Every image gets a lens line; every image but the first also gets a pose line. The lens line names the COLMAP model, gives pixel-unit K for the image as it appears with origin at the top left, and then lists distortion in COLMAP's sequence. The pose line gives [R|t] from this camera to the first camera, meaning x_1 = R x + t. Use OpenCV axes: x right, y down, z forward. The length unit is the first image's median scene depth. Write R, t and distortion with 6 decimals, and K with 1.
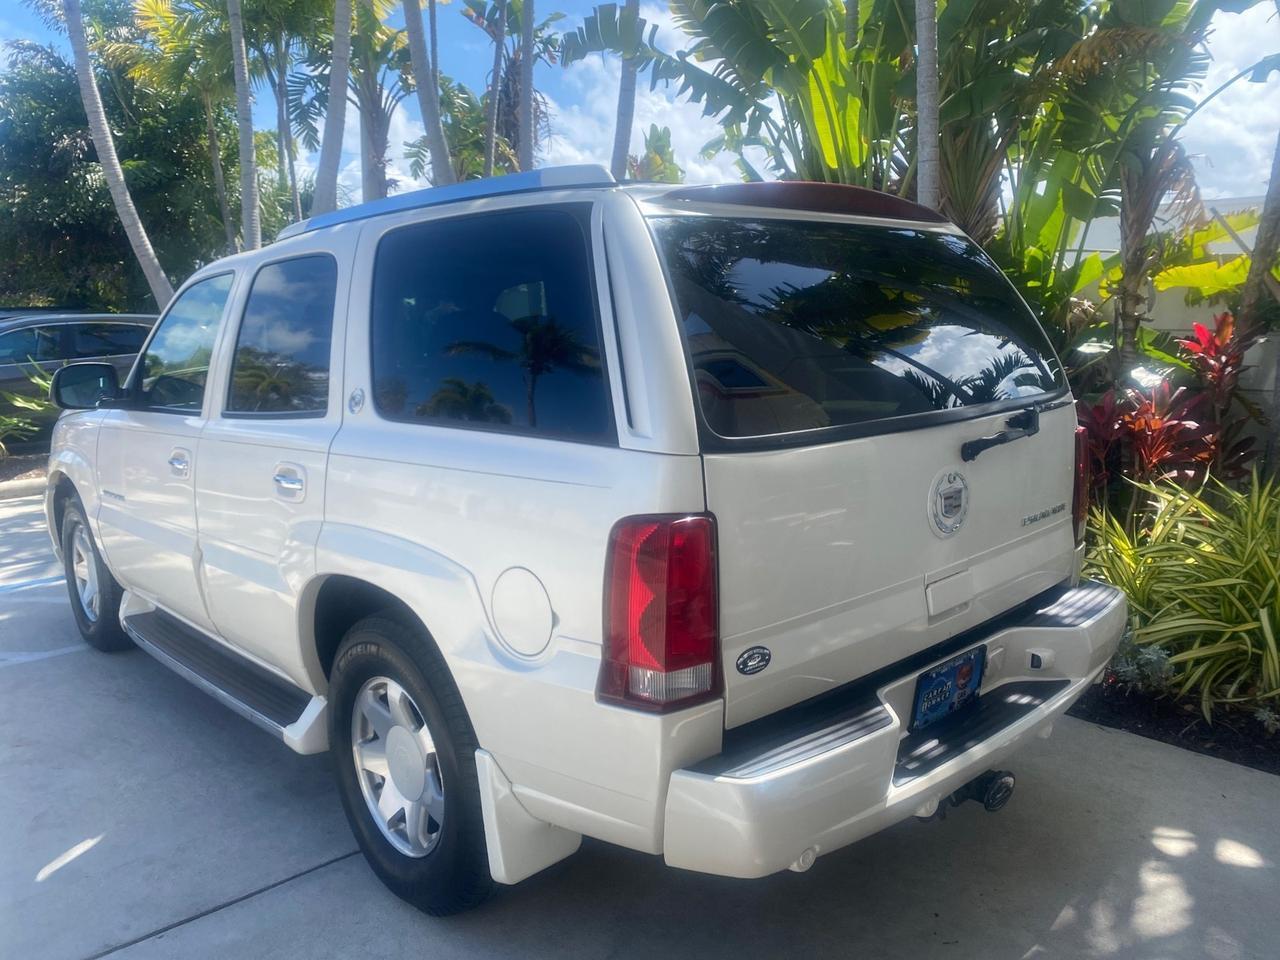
lens RADIAL K [[986.6, 0, 637.4], [0, 986.6, 474.1], [0, 0, 1]] dist [0.004489, 0.005978]
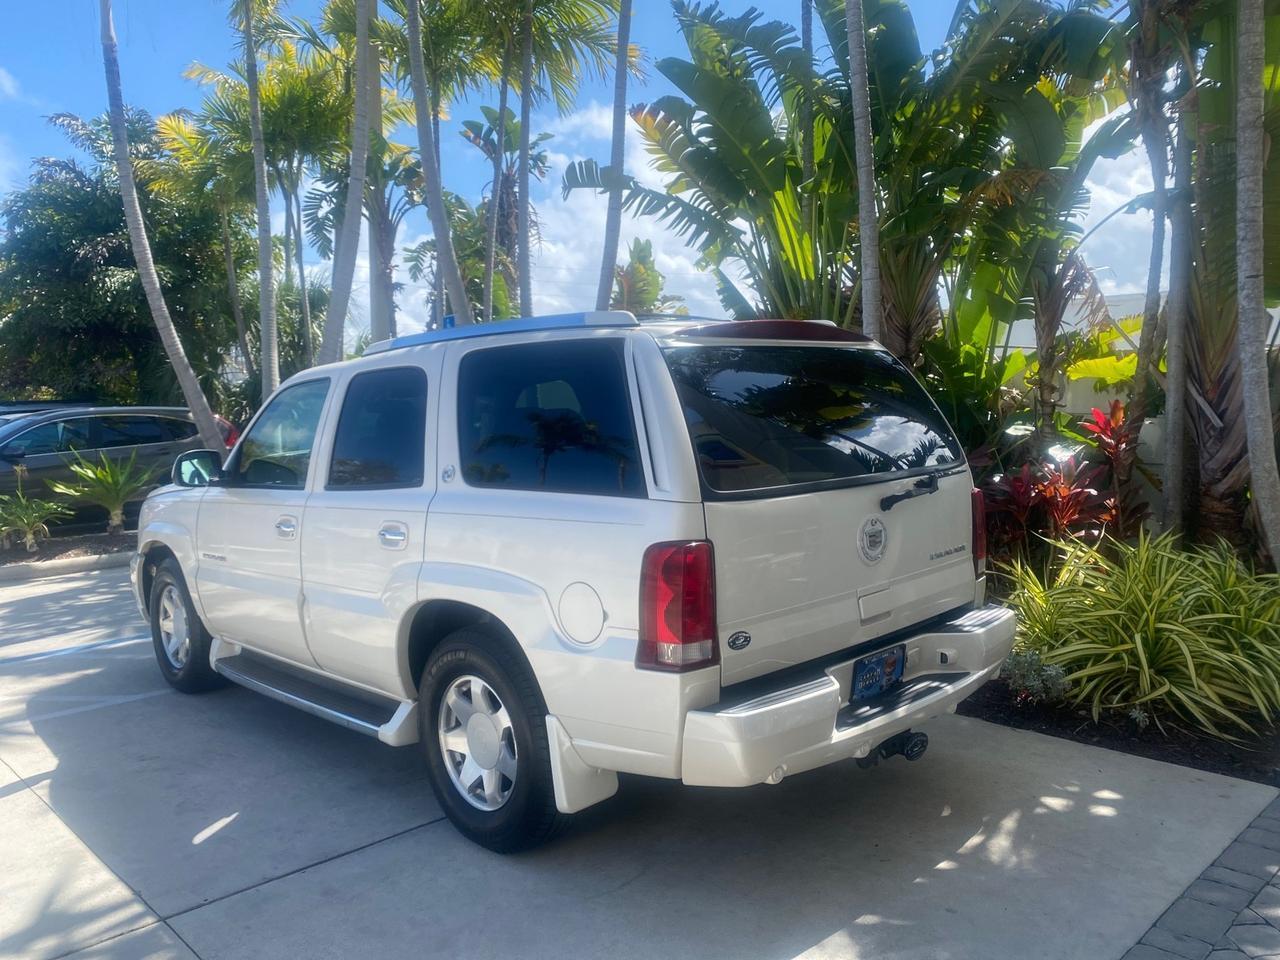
lens RADIAL K [[986.6, 0, 637.4], [0, 986.6, 474.1], [0, 0, 1]] dist [0.004489, 0.005978]
pose [[0.999643, -0.010943, 0.024380, -0.036216], [0.012975, 0.996313, -0.084808, 0.031801], [-0.023362, 0.085094, 0.996099, -0.261990]]
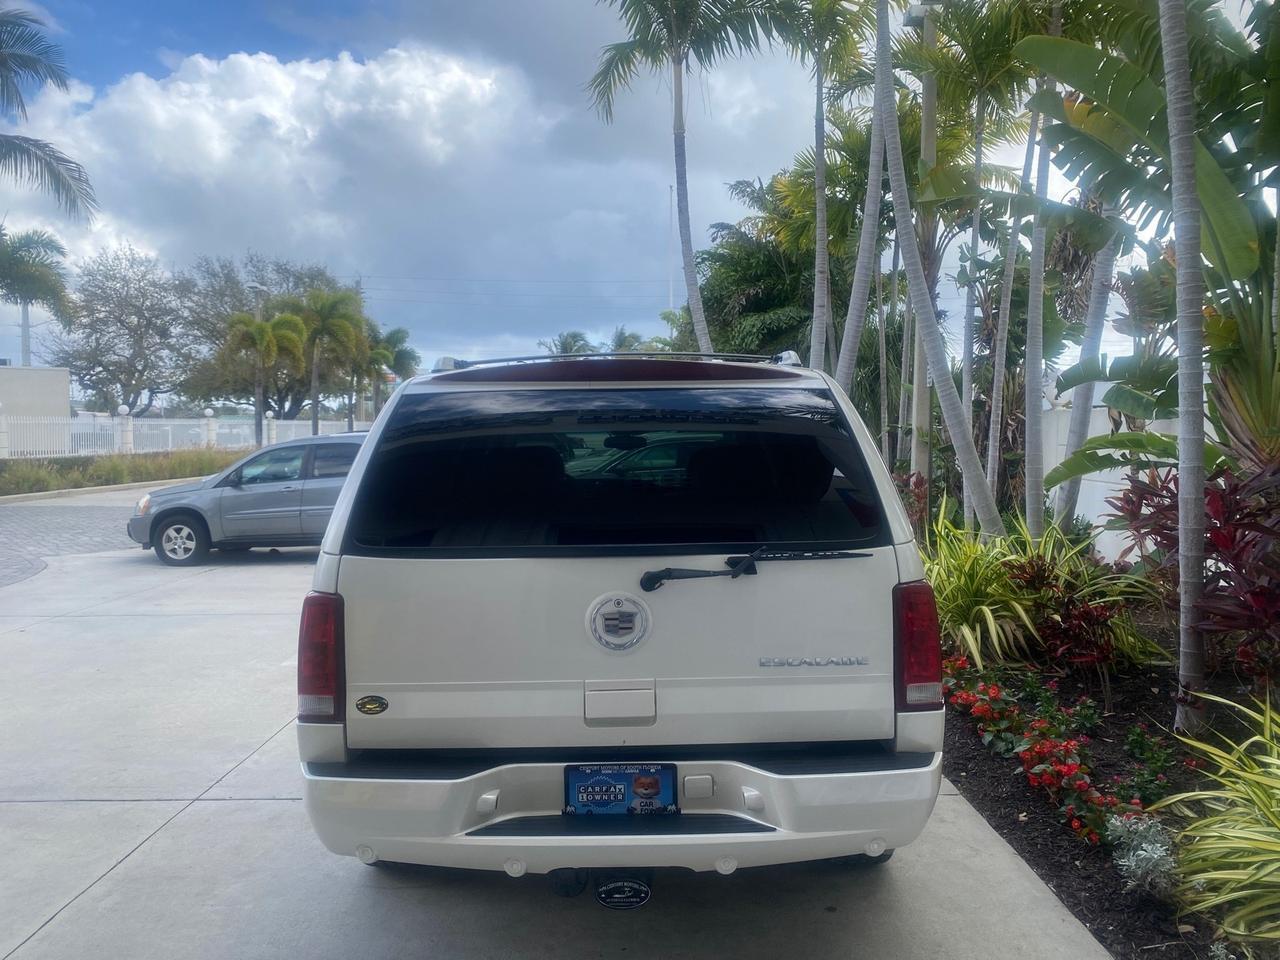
lens RADIAL K [[986.6, 0, 637.4], [0, 986.6, 474.1], [0, 0, 1]] dist [0.004489, 0.005978]
pose [[0.731514, 0.026798, -0.681299, 0.693894], [-0.105484, 0.991645, -0.074254, -0.038145], [0.673617, 0.126184, 0.728229, 0.095044]]
